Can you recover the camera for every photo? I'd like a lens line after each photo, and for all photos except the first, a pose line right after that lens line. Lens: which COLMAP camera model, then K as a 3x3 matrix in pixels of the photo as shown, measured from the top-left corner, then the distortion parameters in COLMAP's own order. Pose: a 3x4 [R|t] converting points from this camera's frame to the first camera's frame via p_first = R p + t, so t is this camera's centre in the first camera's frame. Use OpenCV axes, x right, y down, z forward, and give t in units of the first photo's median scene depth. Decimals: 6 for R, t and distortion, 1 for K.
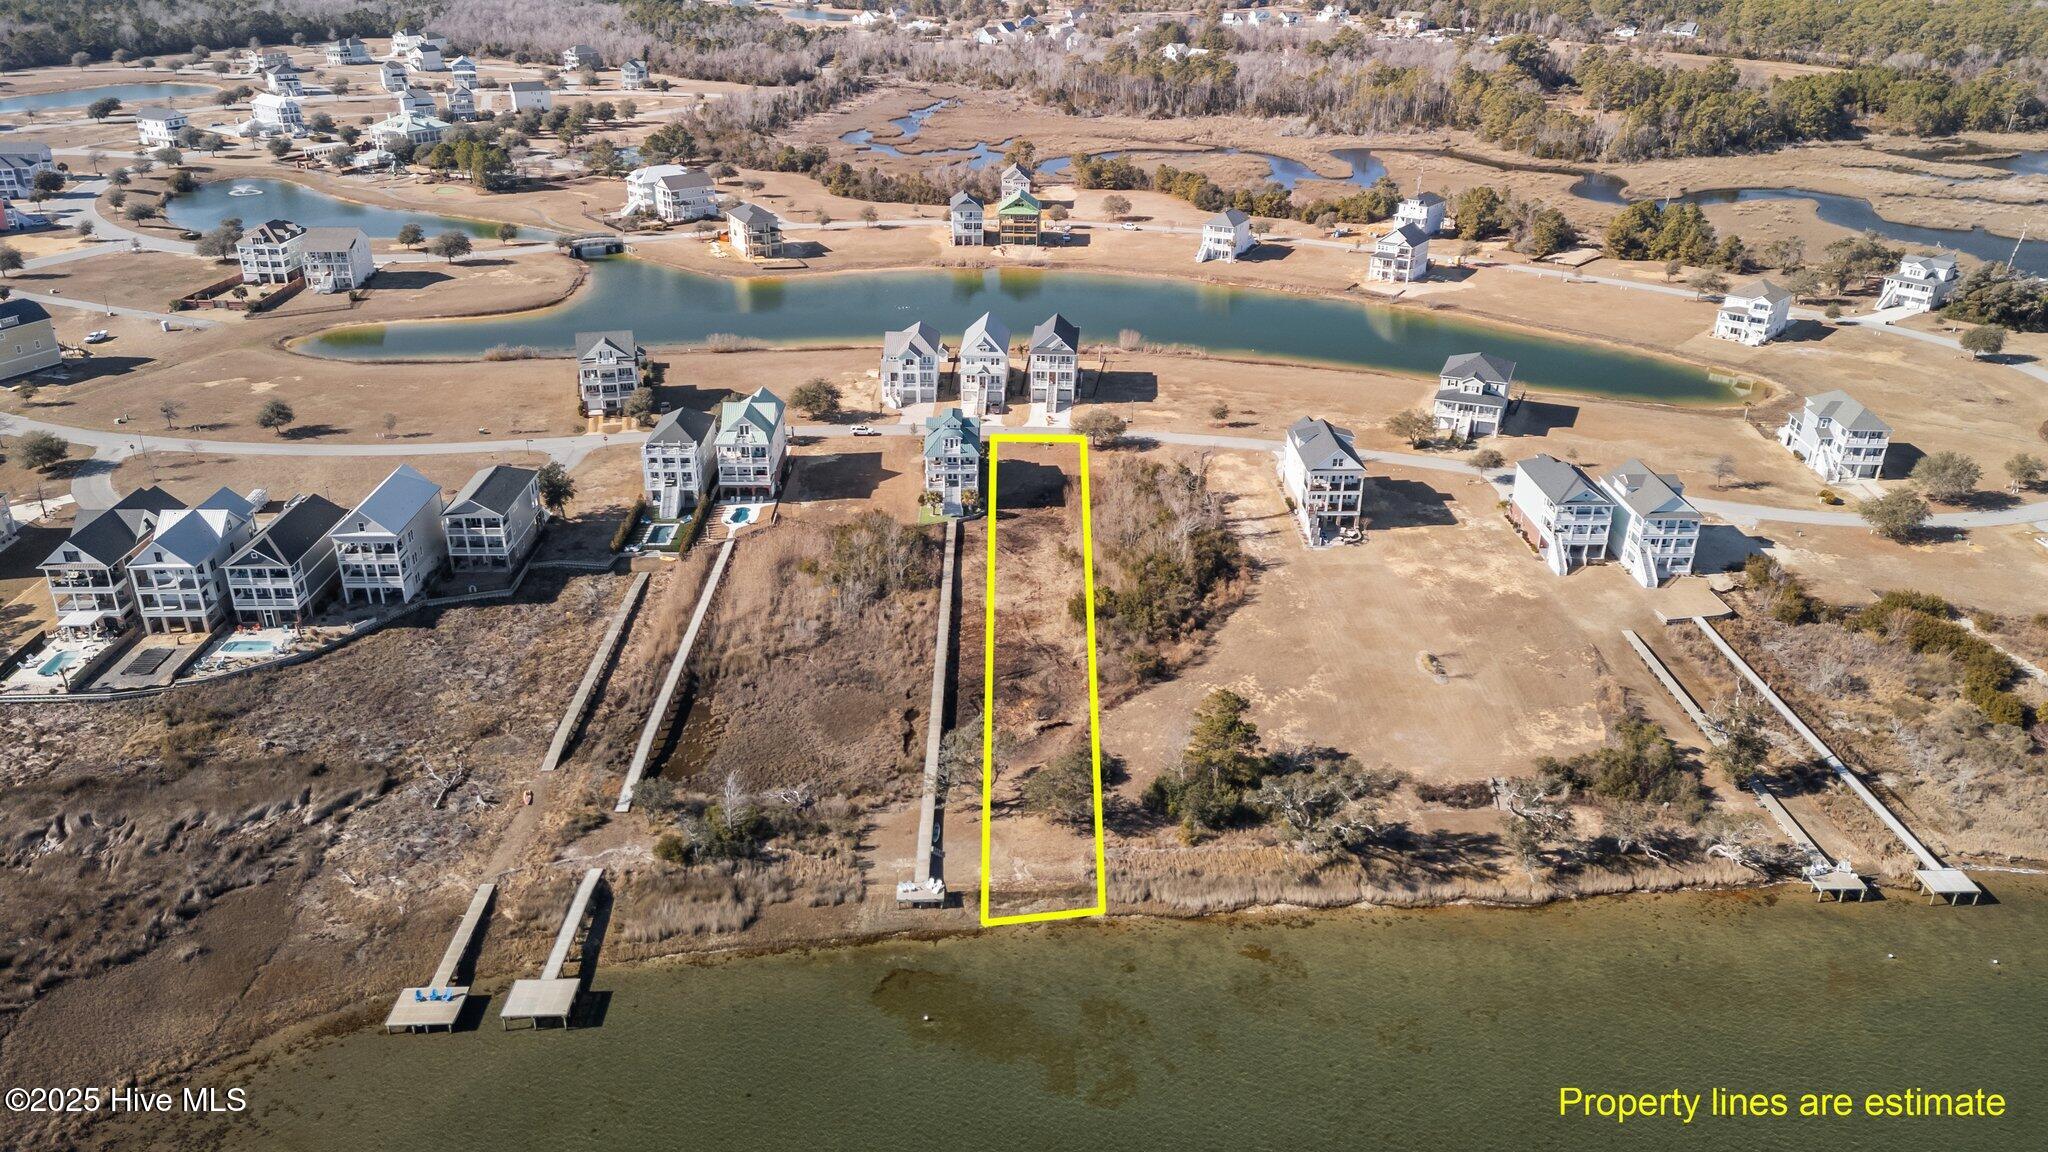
lens RADIAL K [[1496.9, 0, 1024.0], [0, 1496.9, 576.0], [0, 0, 1]] dist [0.101804, -0.119330]
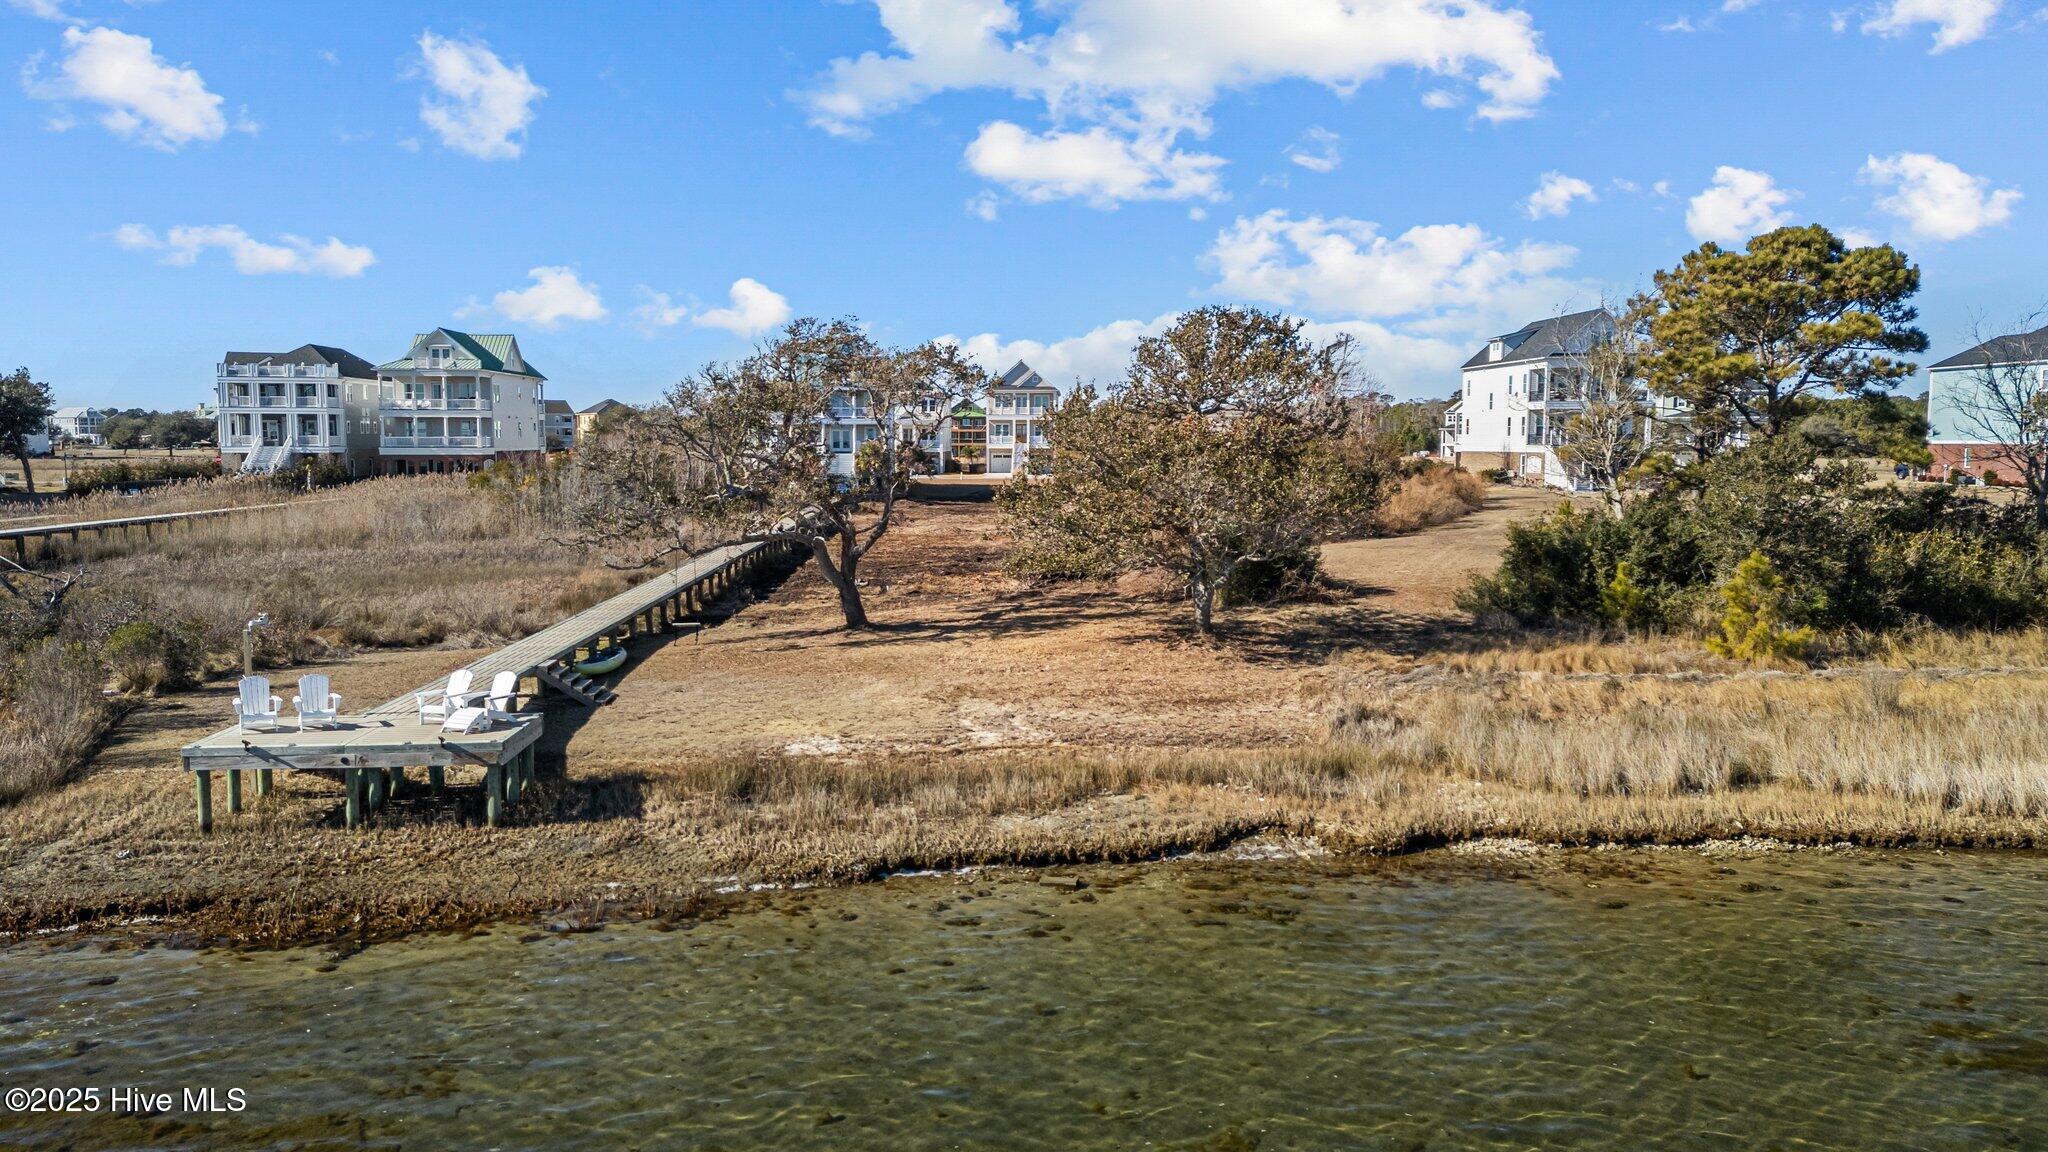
lens RADIAL K [[1492.6, 0, 1031.9], [0, 1492.6, 574.9], [0, 0, 1]] dist [0.092167, -0.095359]
pose [[0.999095, -0.004150, 0.042342, -0.003922], [0.018246, 0.940853, -0.338324, 0.174970], [-0.038434, 0.338790, 0.940077, 0.587403]]
